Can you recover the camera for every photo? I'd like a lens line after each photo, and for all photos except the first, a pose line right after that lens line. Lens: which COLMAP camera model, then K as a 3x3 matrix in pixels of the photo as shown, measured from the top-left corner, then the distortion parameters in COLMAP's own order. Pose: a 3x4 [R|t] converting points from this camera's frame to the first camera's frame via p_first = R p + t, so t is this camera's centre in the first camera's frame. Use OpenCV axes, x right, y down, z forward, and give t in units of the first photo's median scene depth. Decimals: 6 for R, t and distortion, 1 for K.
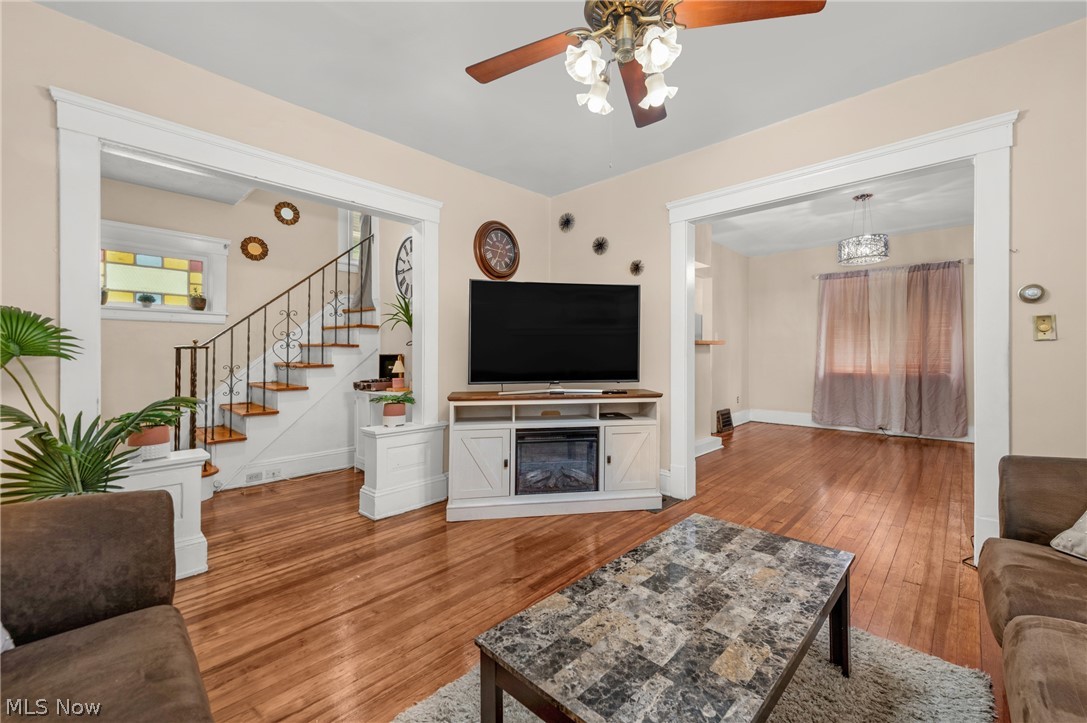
lens RADIAL K [[452.5, 0, 529.4], [0, 452.5, 376.5], [0, 0, 1]] dist [0.005538, -0.000196]
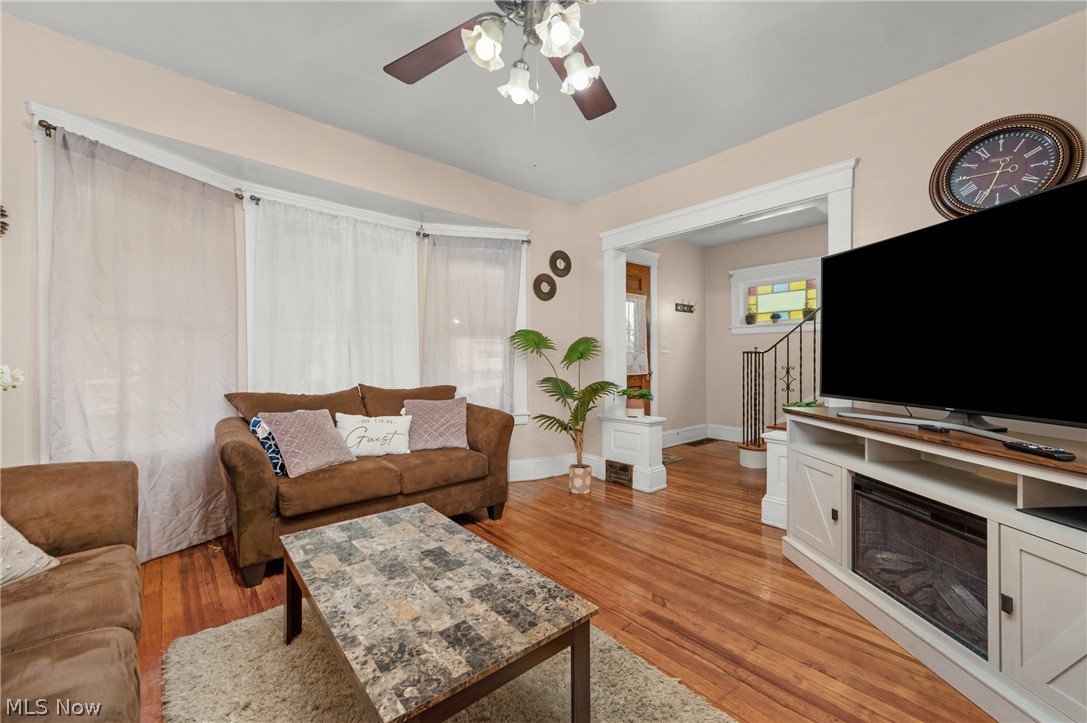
lens RADIAL K [[430.5, 0, 572.5], [0, 430.5, 363.3], [0, 0, 1]] dist [0.010943, -0.002556]
pose [[-0.056394, 0.008612, -0.998371, 1.062184], [-0.041477, 0.999079, 0.010961, -0.048768], [0.997547, 0.042028, -0.055985, 1.076471]]
